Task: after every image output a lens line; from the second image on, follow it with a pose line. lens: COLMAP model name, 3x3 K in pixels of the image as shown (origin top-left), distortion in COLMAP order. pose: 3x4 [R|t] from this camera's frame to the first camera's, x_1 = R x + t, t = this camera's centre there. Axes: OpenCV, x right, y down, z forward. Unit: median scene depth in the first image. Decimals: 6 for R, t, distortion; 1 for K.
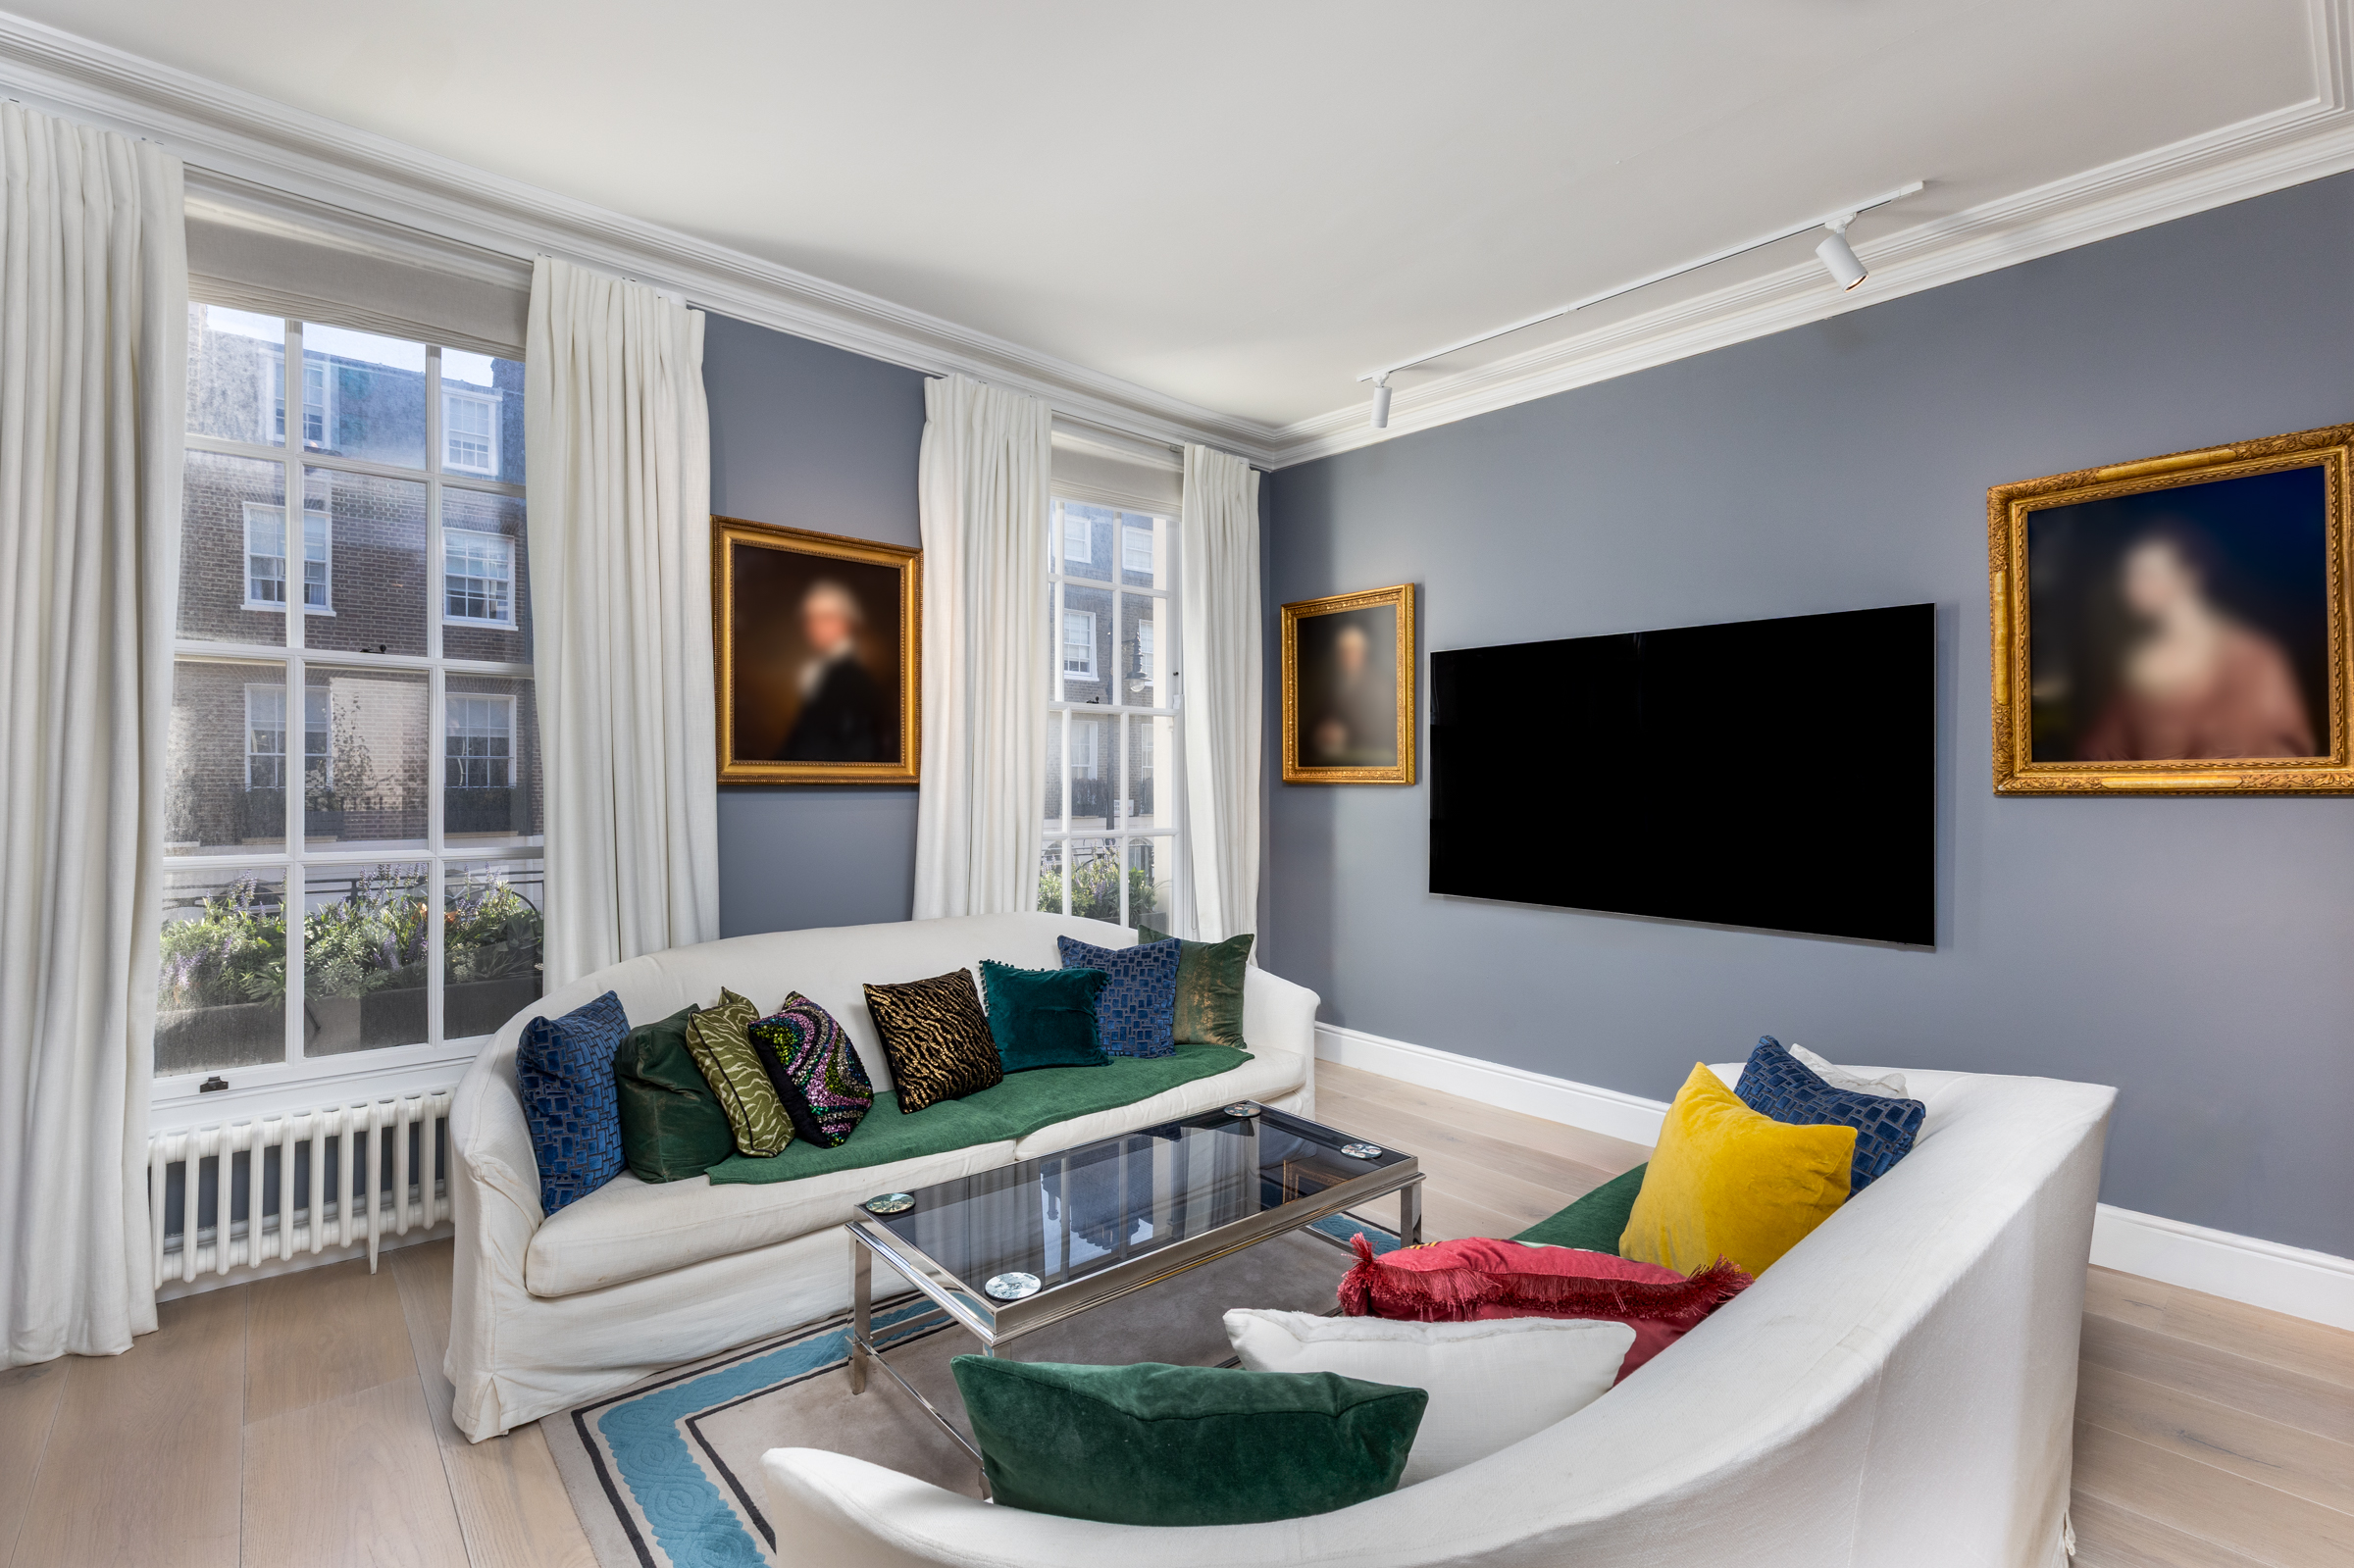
lens RADIAL K [[1052.8, 0, 1186.8], [0, 1052.8, 779.2], [0, 0, 1]] dist [0.001402, 0.000019]
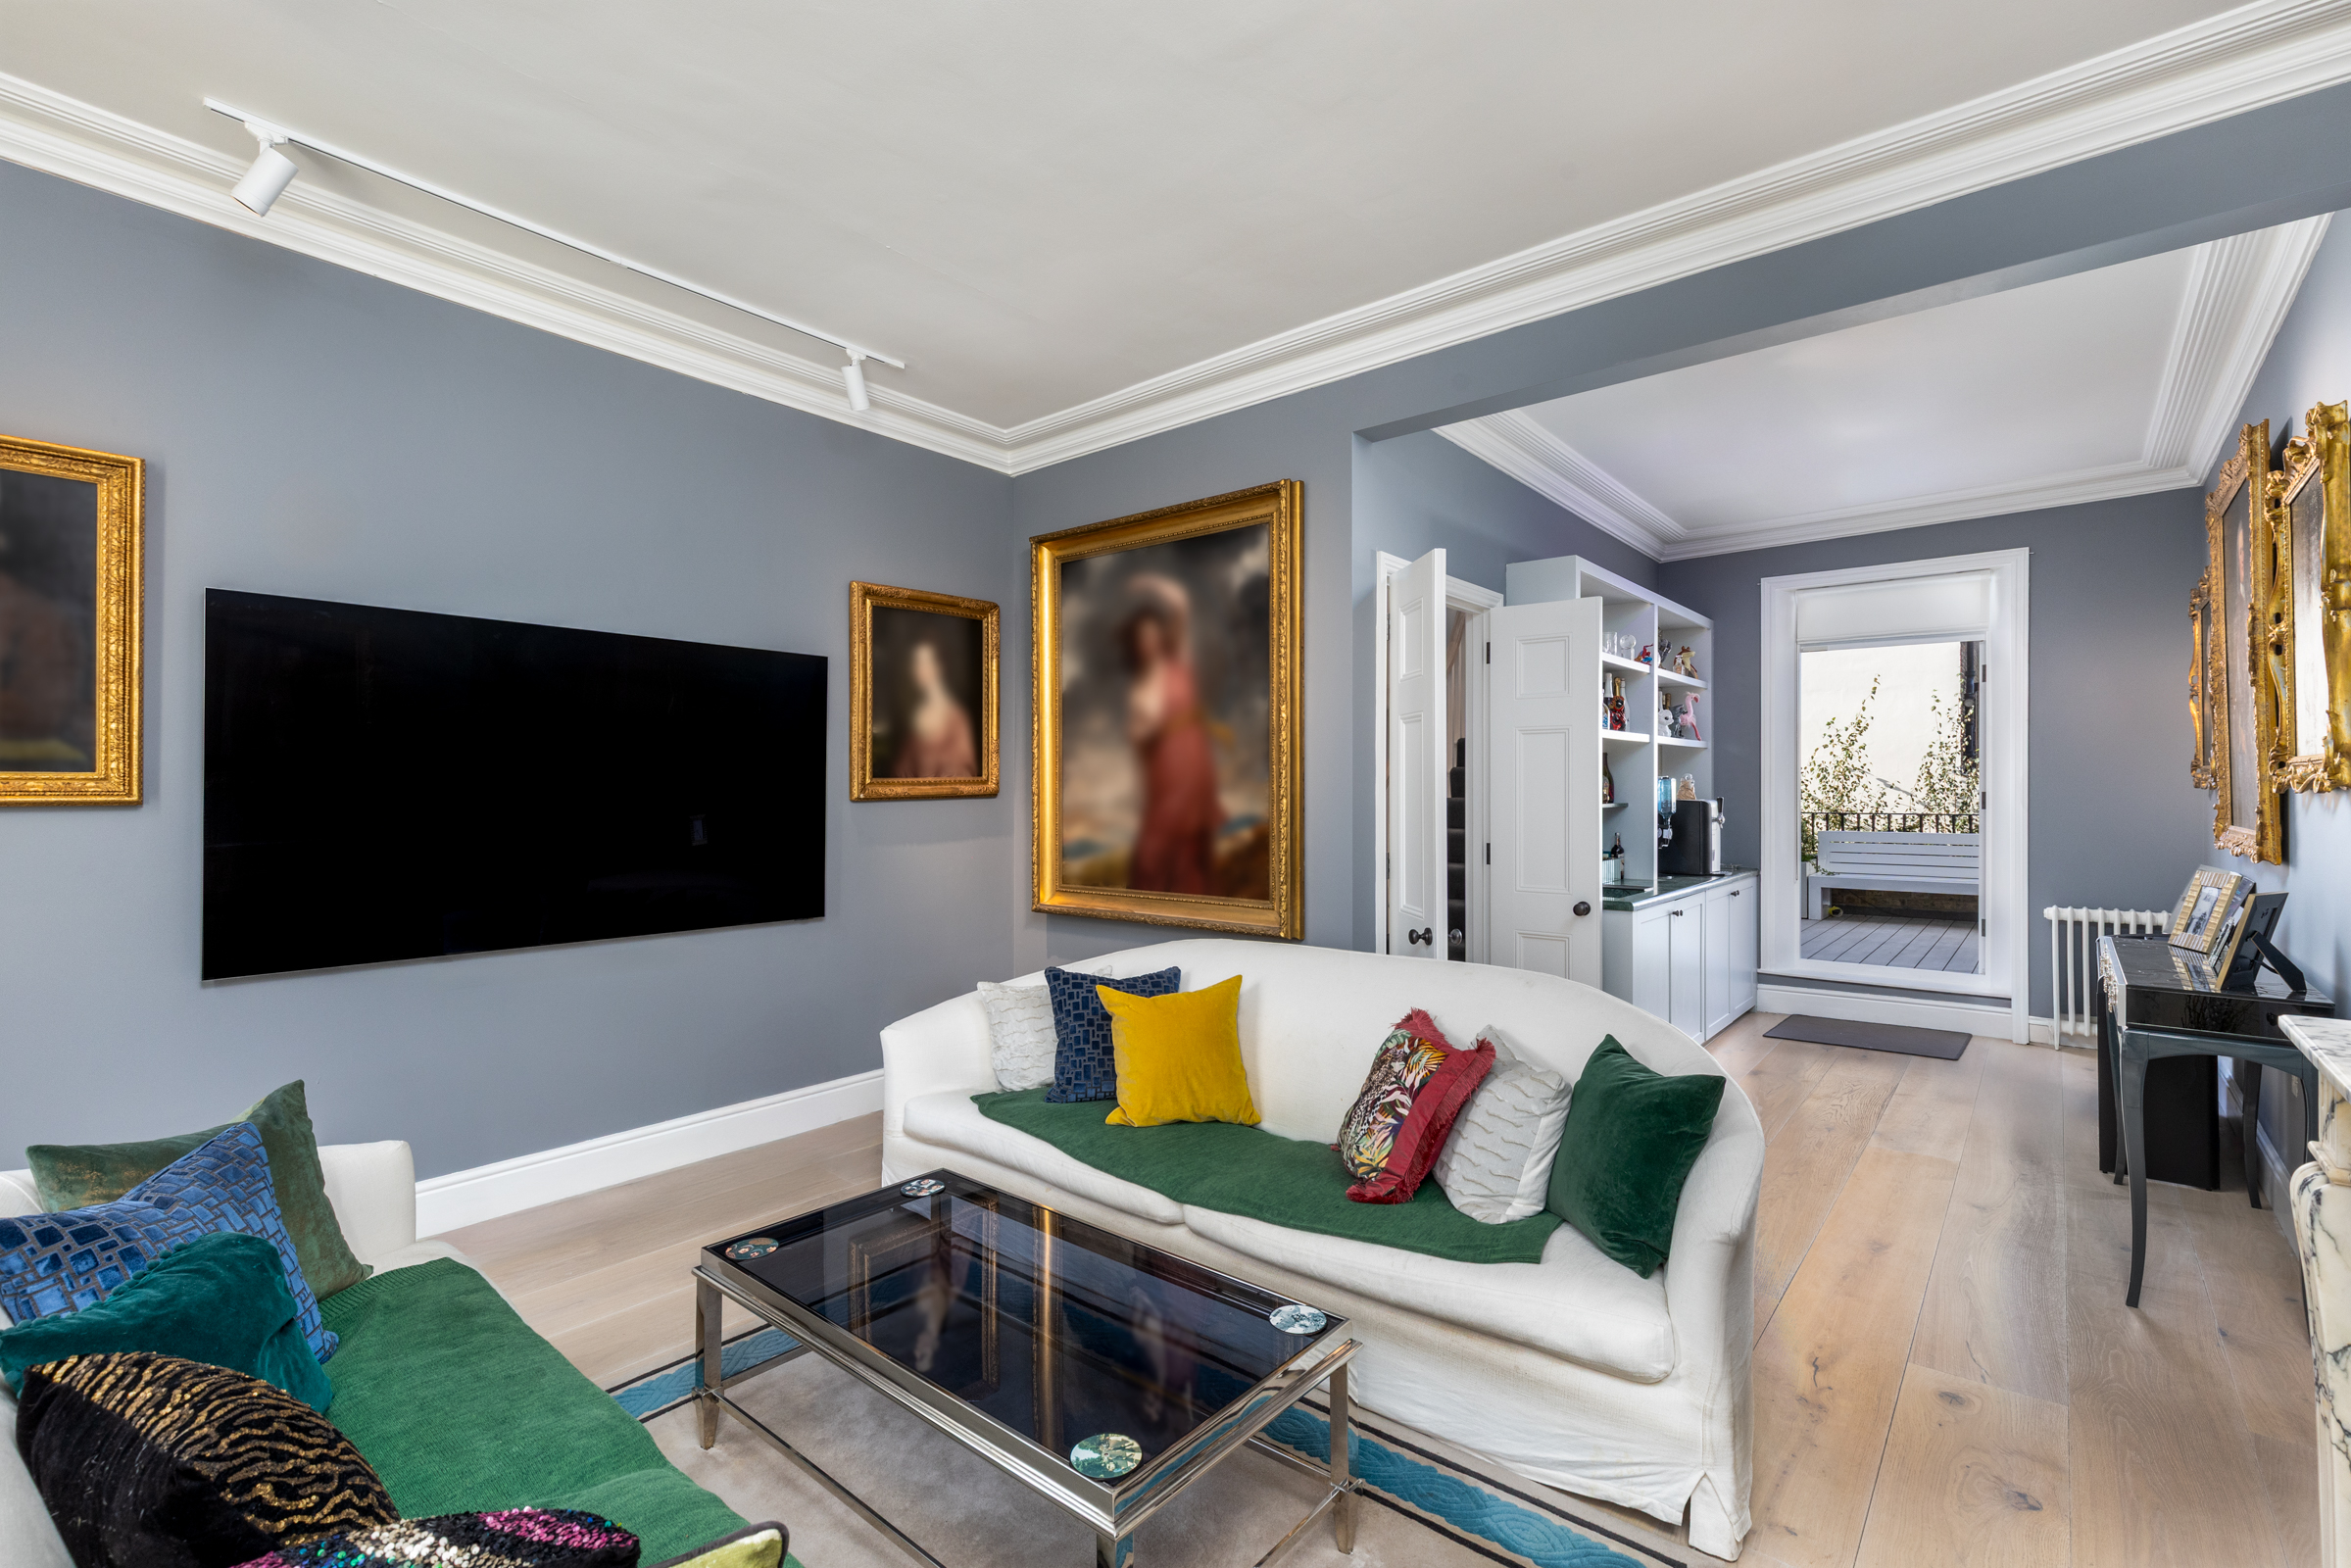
lens RADIAL K [[1051.5, 0, 1185.4], [0, 1051.5, 794.1], [0, 0, 1]] dist [0.001402, 0.000019]
pose [[-0.154390, -0.010267, 0.987957, -0.705401], [-0.000069, 0.999946, 0.010381, -0.009872], [-0.988010, 0.001535, -0.154382, 0.800253]]
